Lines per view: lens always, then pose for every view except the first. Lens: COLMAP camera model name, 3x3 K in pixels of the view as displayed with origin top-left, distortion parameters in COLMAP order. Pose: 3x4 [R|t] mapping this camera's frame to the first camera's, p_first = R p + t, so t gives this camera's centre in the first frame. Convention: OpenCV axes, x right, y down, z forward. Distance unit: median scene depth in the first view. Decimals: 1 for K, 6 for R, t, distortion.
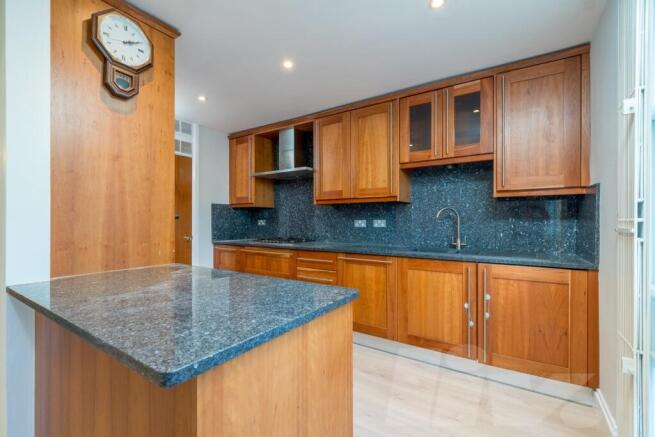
lens RADIAL K [[286.2, 0, 327.5], [0, 286.2, 218.5], [0, 0, 1]] dist [-0.001124, -0.000133]
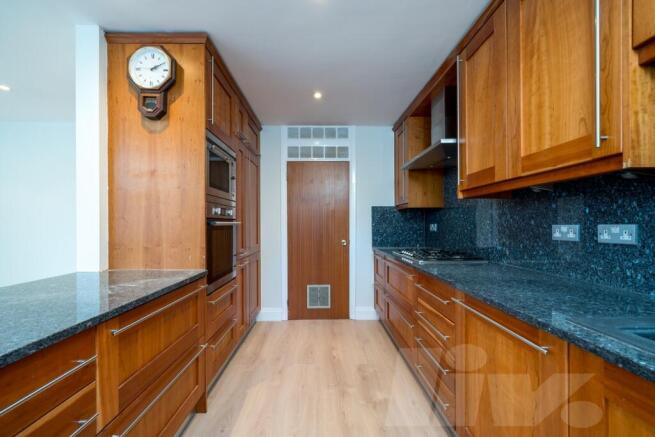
lens RADIAL K [[263.2, 0, 326.4], [0, 263.2, 222.2], [0, 0, 1]] dist [0.000907, 0.000206]
pose [[0.562120, -0.005826, -0.827035, 0.257405], [0.008228, 0.999965, -0.001451, -0.001277], [0.827014, -0.005989, 0.562149, 0.467737]]
